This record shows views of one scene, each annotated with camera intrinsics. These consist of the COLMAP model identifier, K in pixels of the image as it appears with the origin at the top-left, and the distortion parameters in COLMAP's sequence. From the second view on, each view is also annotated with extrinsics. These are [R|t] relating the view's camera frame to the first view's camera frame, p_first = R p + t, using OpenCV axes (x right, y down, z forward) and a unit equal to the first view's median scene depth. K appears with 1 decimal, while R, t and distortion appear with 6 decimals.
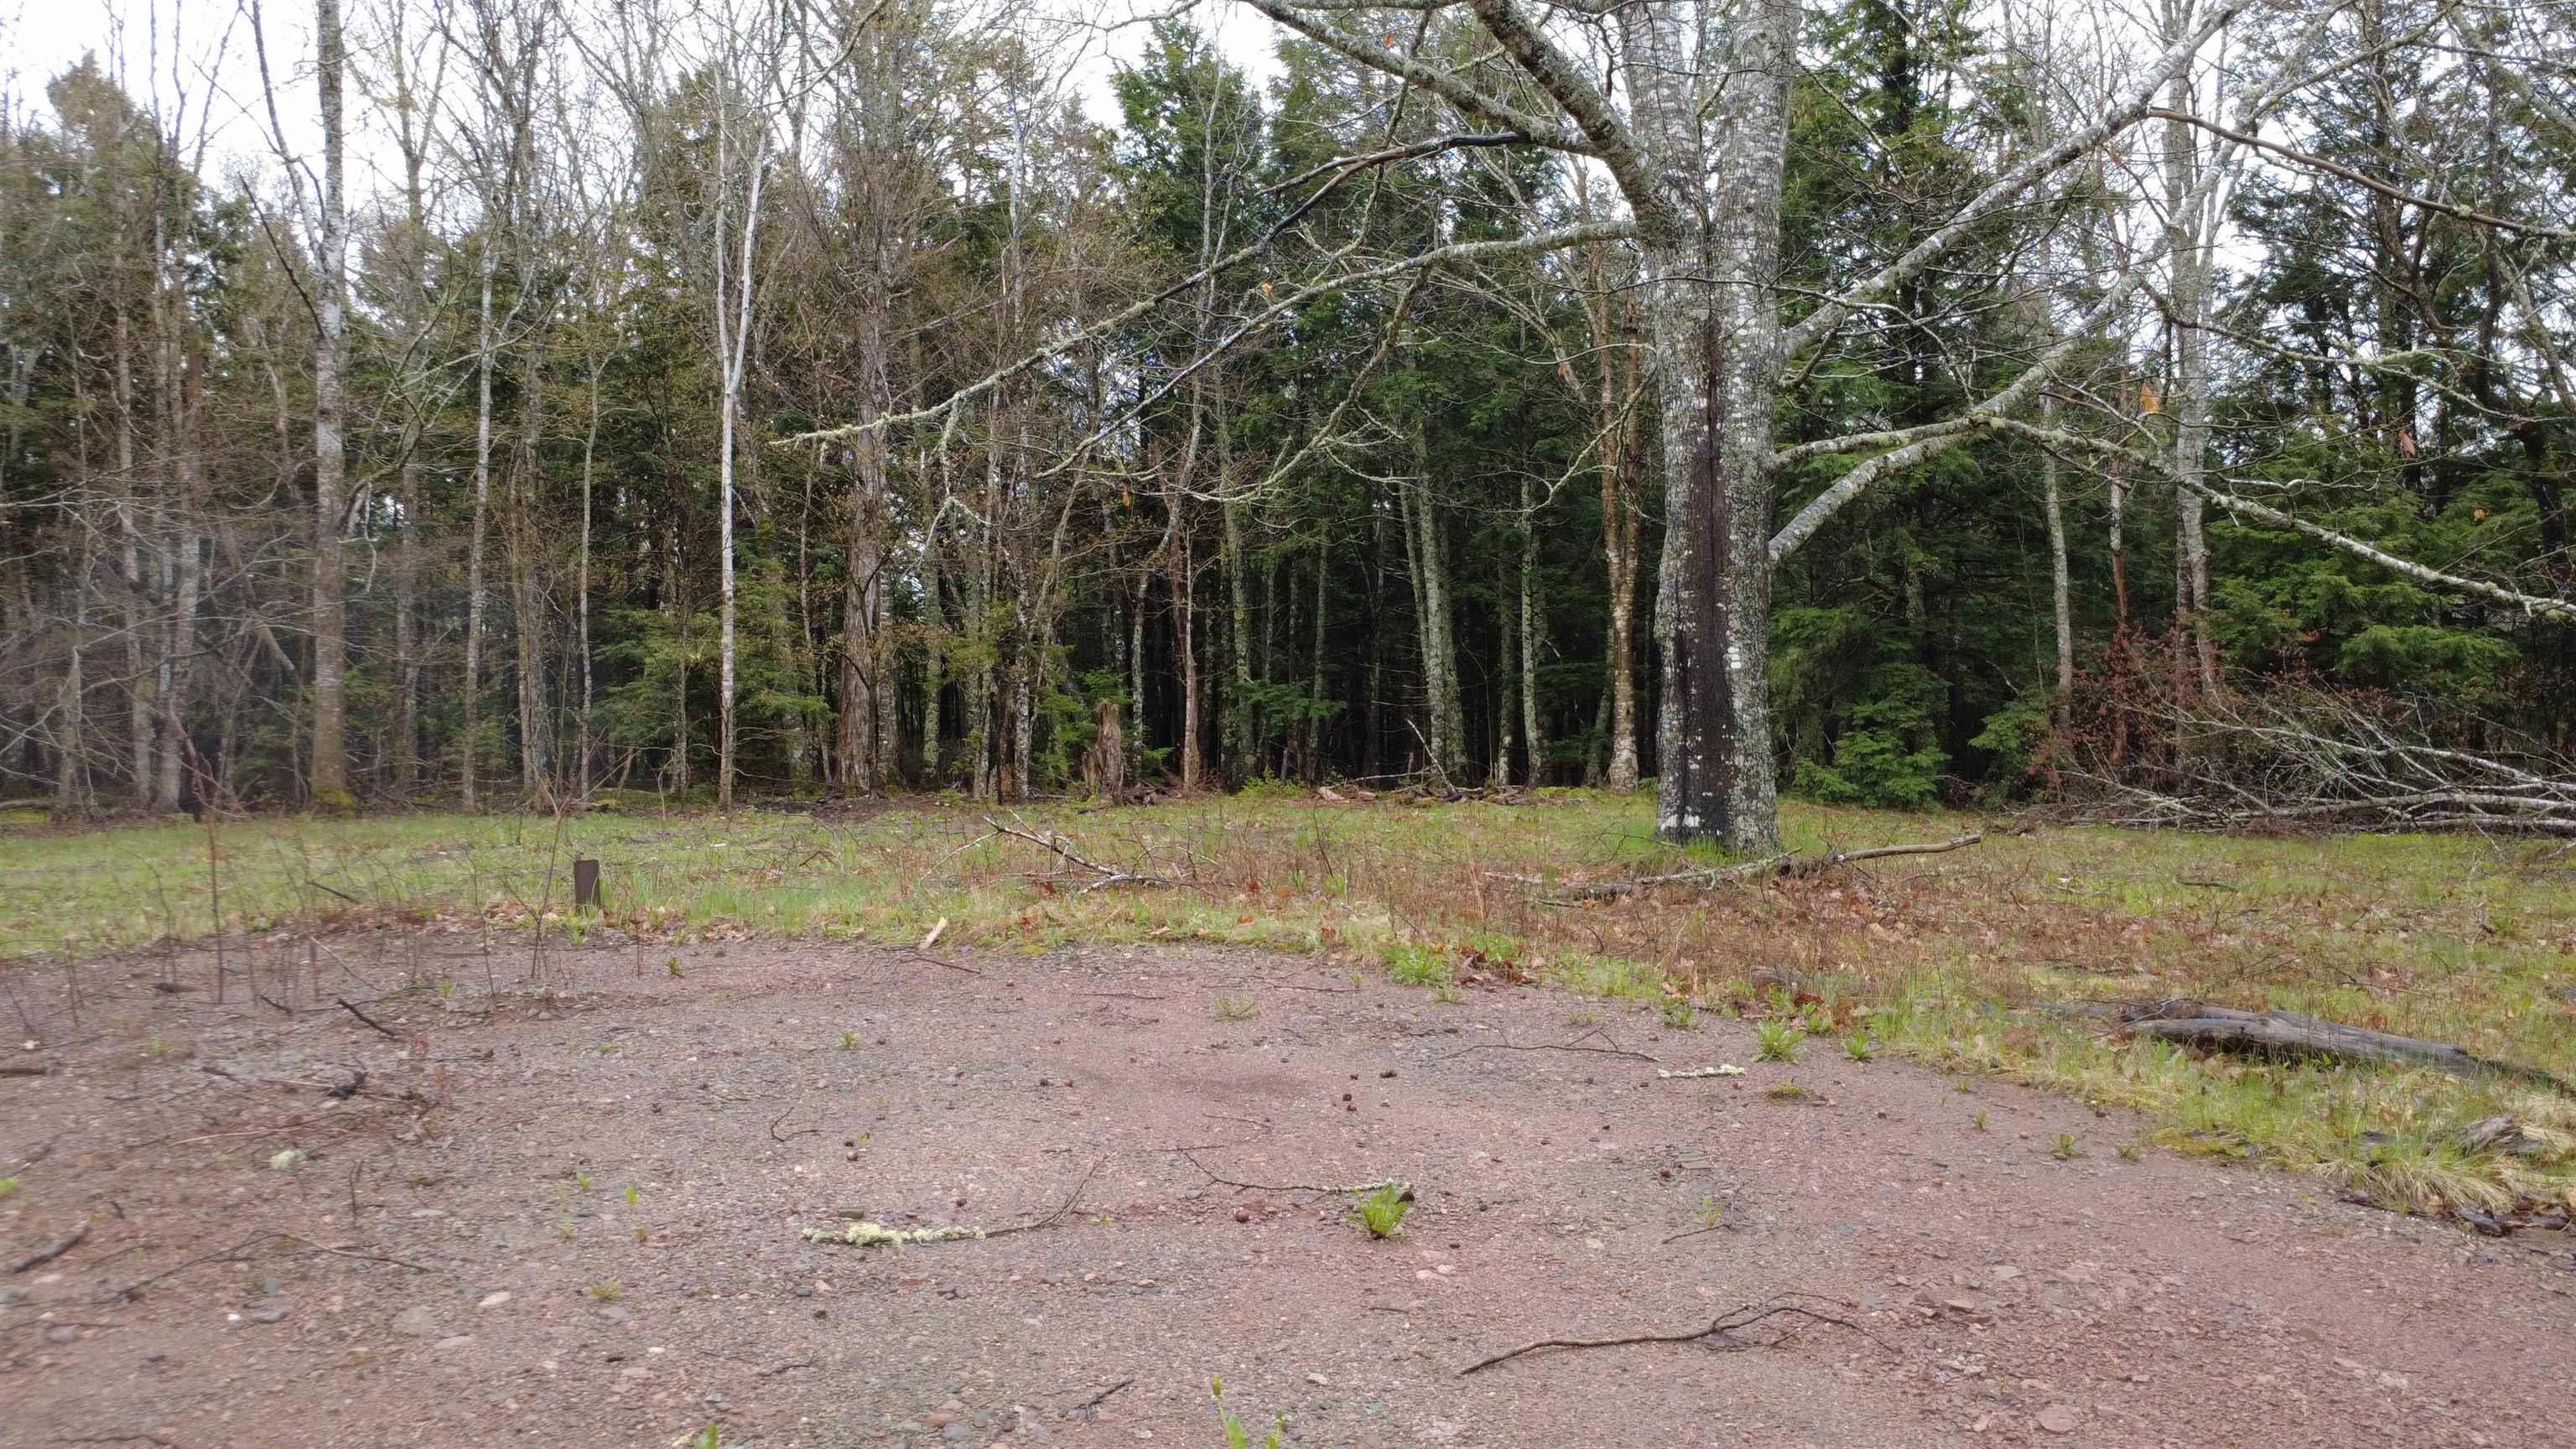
lens RADIAL K [[1868.1, 0, 1289.4], [0, 1868.1, 730.6], [0, 0, 1]] dist [0.001800, 0.000735]
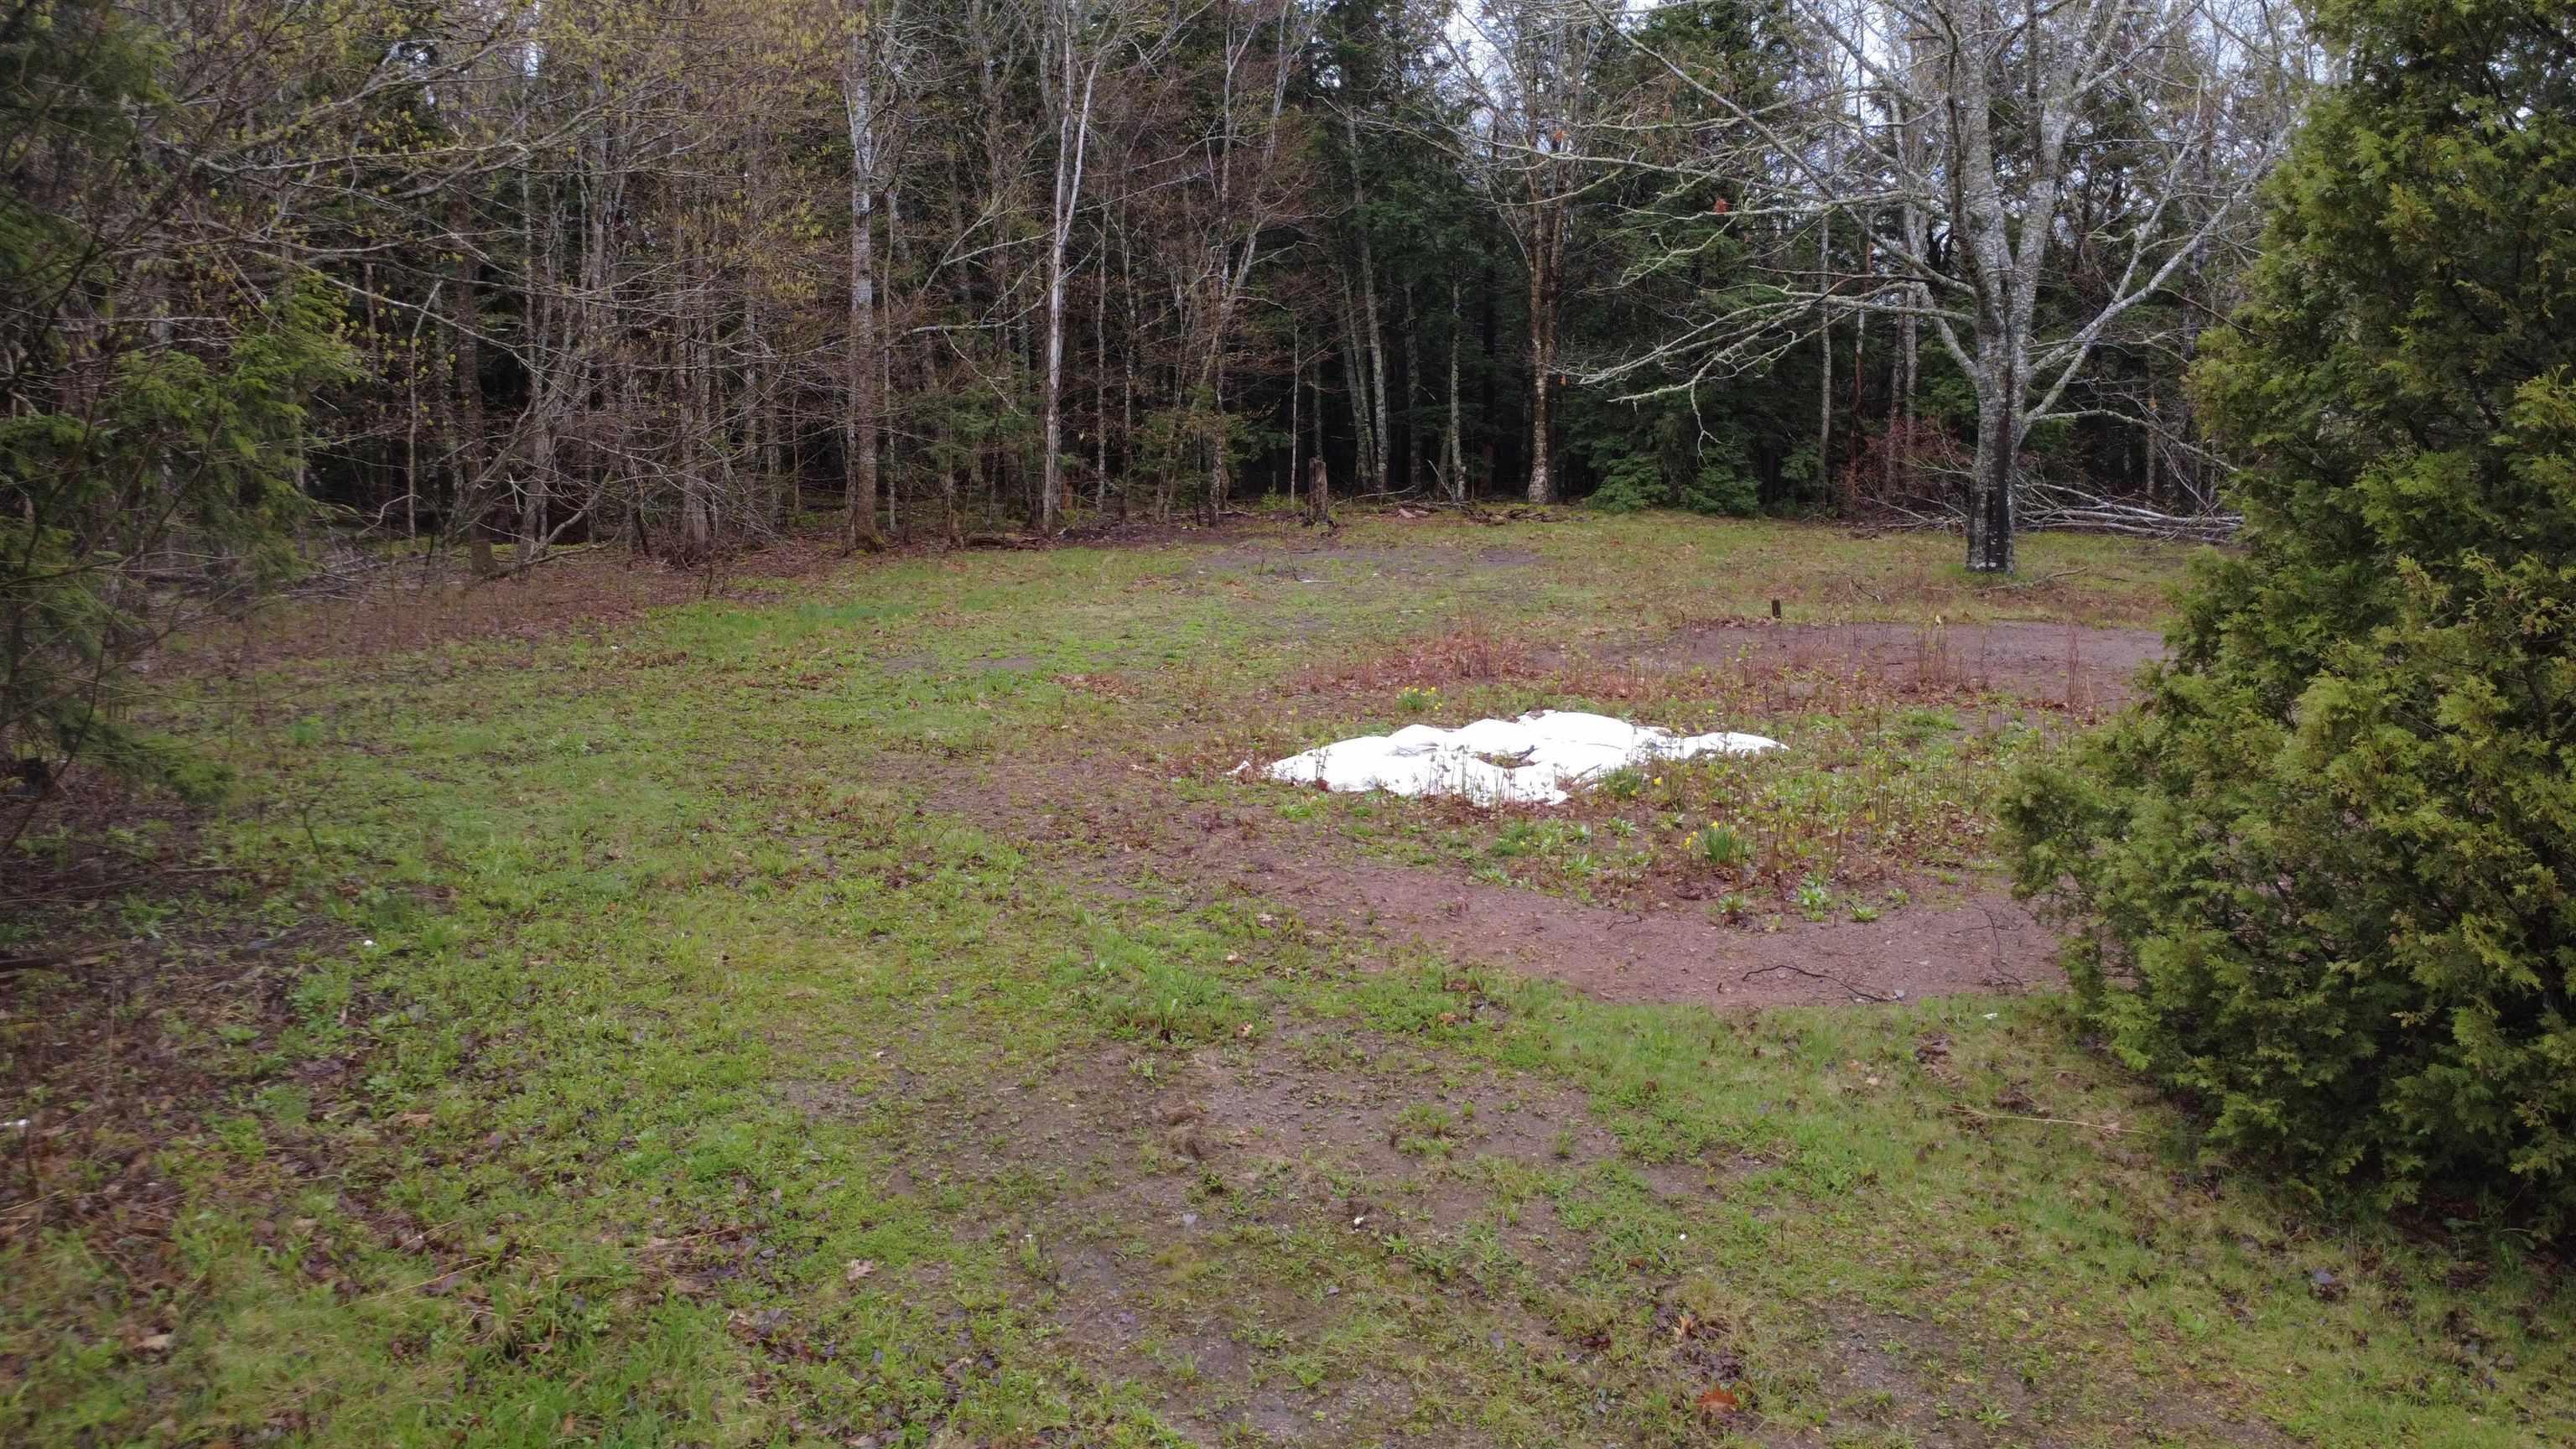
lens RADIAL K [[1868.1, 0, 1289.4], [0, 1868.1, 730.6], [0, 0, 1]] dist [0.001800, 0.000735]
pose [[0.946876, -0.058196, 0.316290, -0.611731], [-0.001375, 0.982749, 0.184938, -0.080619], [-0.321596, -0.175548, 0.930462, -0.452977]]
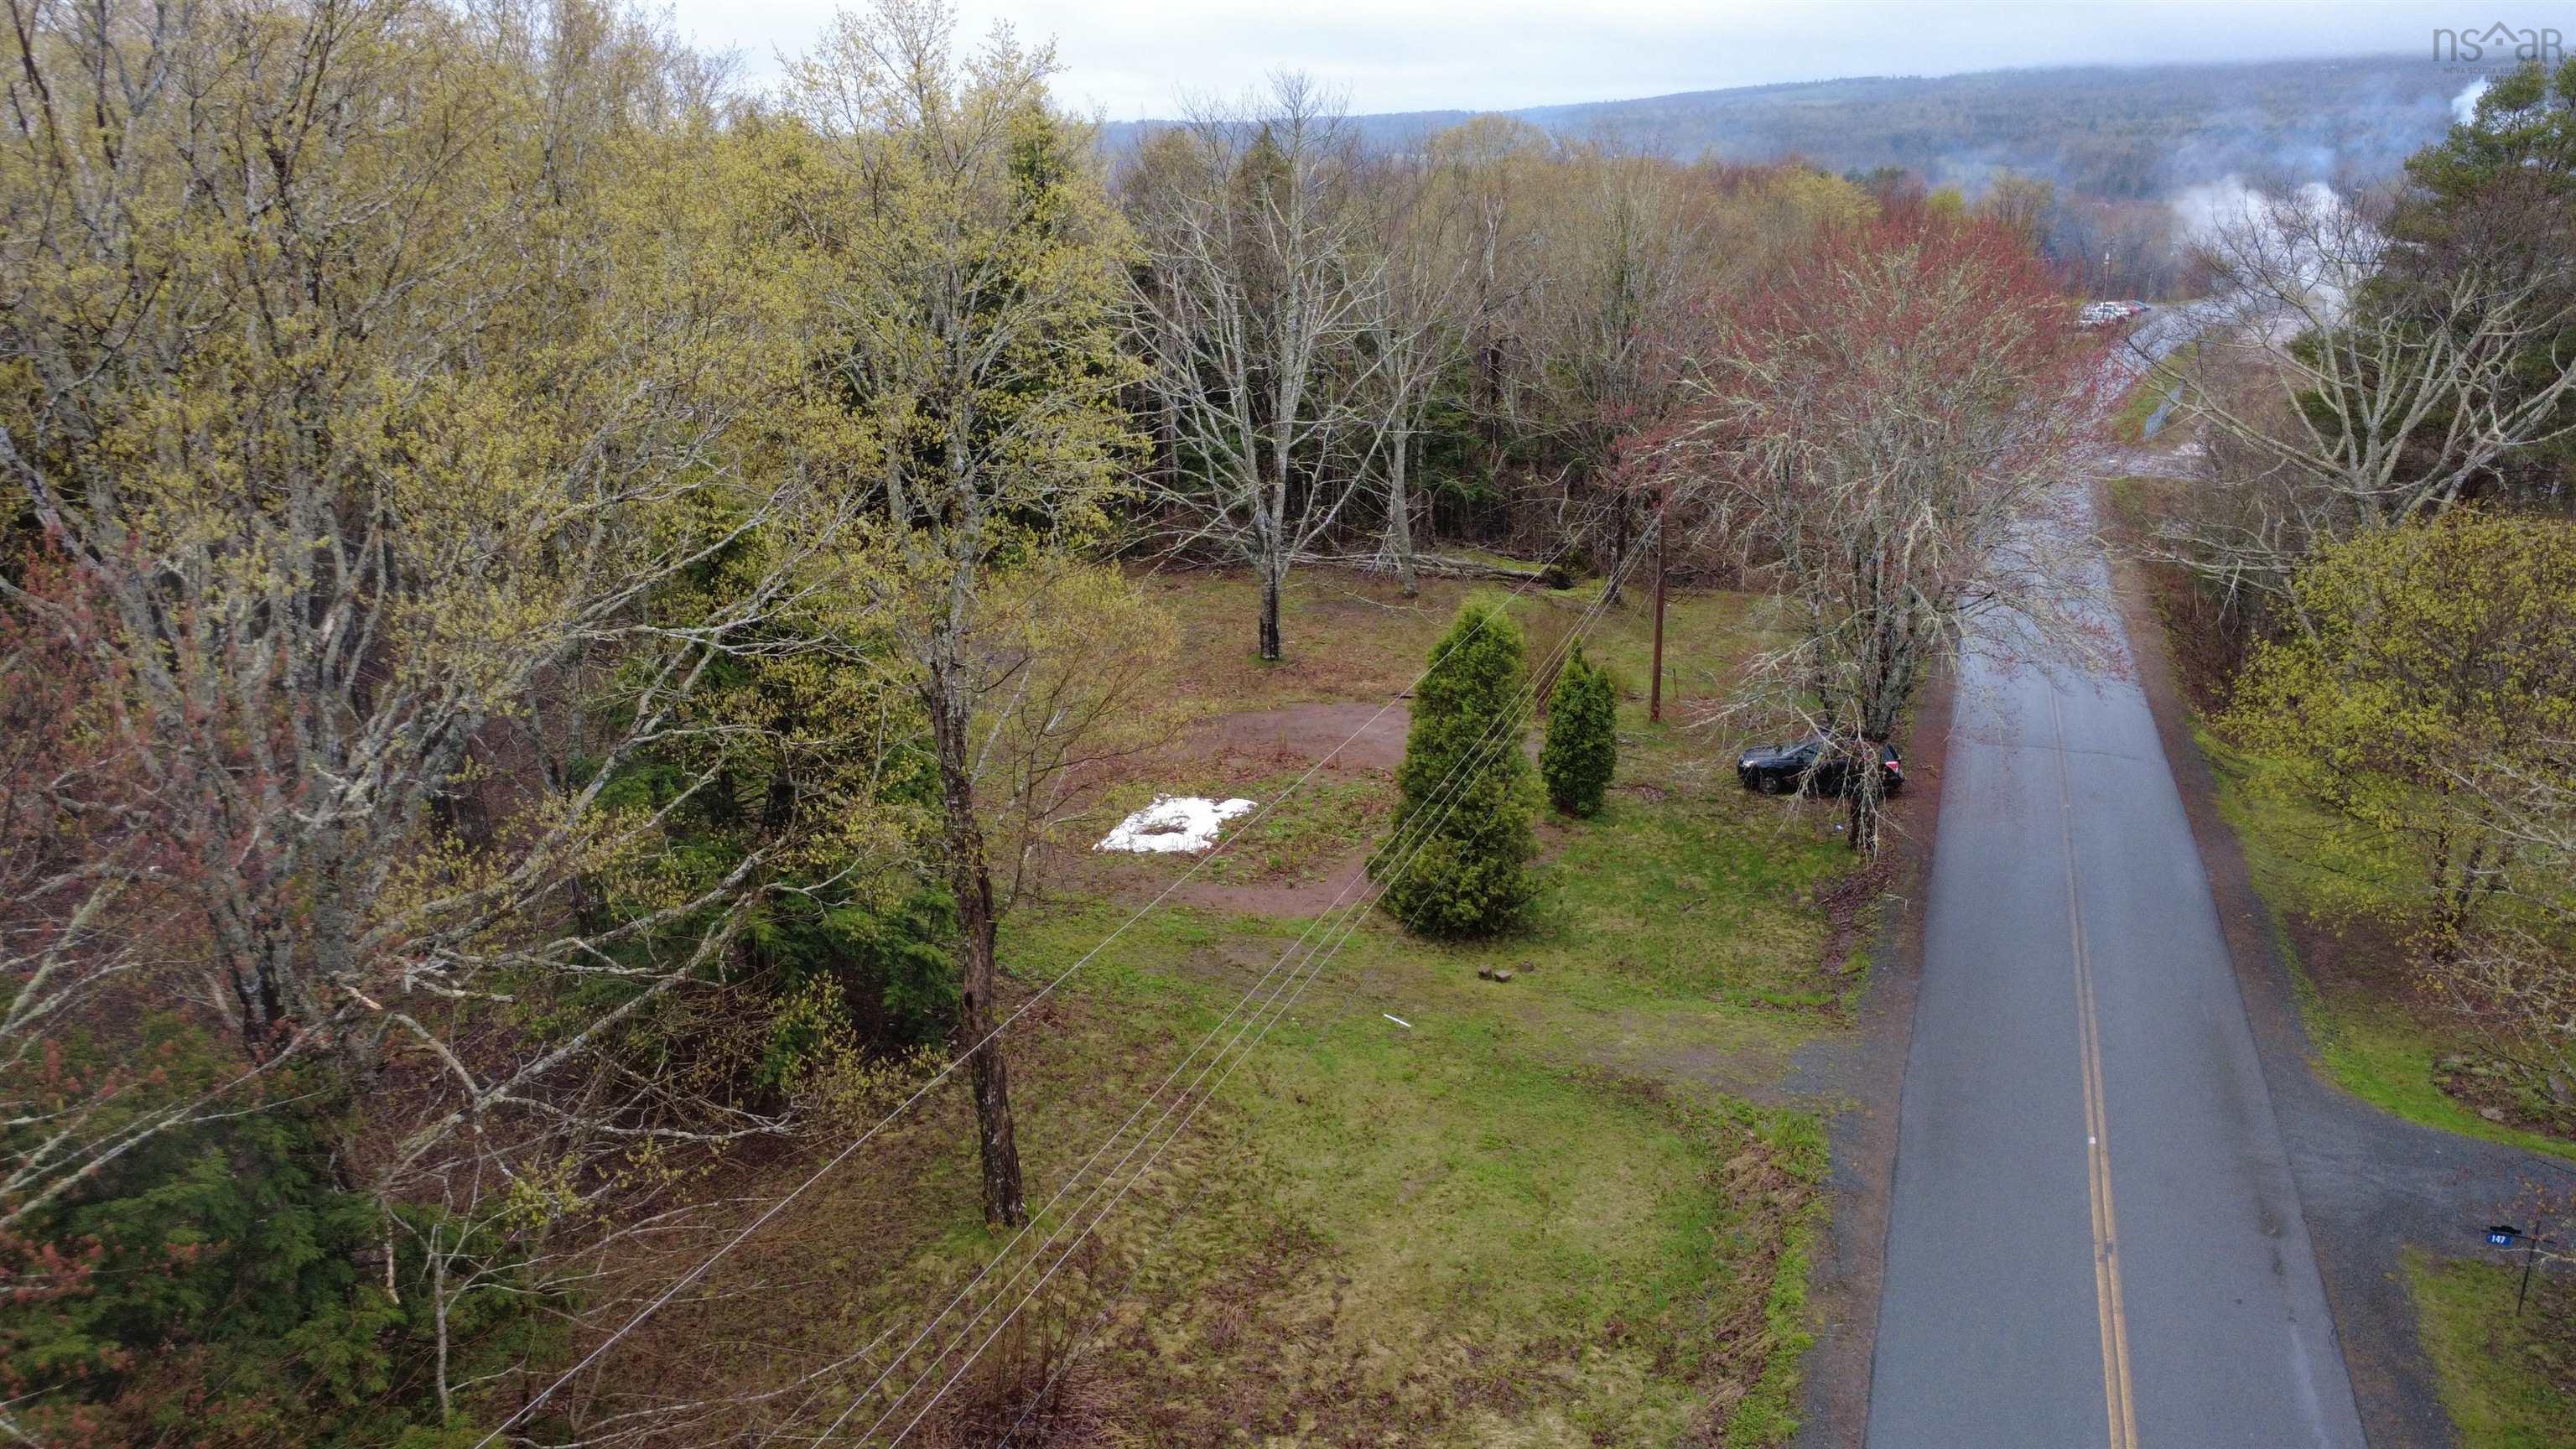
lens RADIAL K [[1868.1, 0, 1289.4], [0, 1868.1, 730.6], [0, 0, 1]] dist [0.001800, 0.000735]
pose [[0.704501, -0.211698, 0.677394, -1.436335], [0.003668, 0.955548, 0.294812, -0.556120], [-0.709694, -0.205211, 0.673961, -1.146535]]
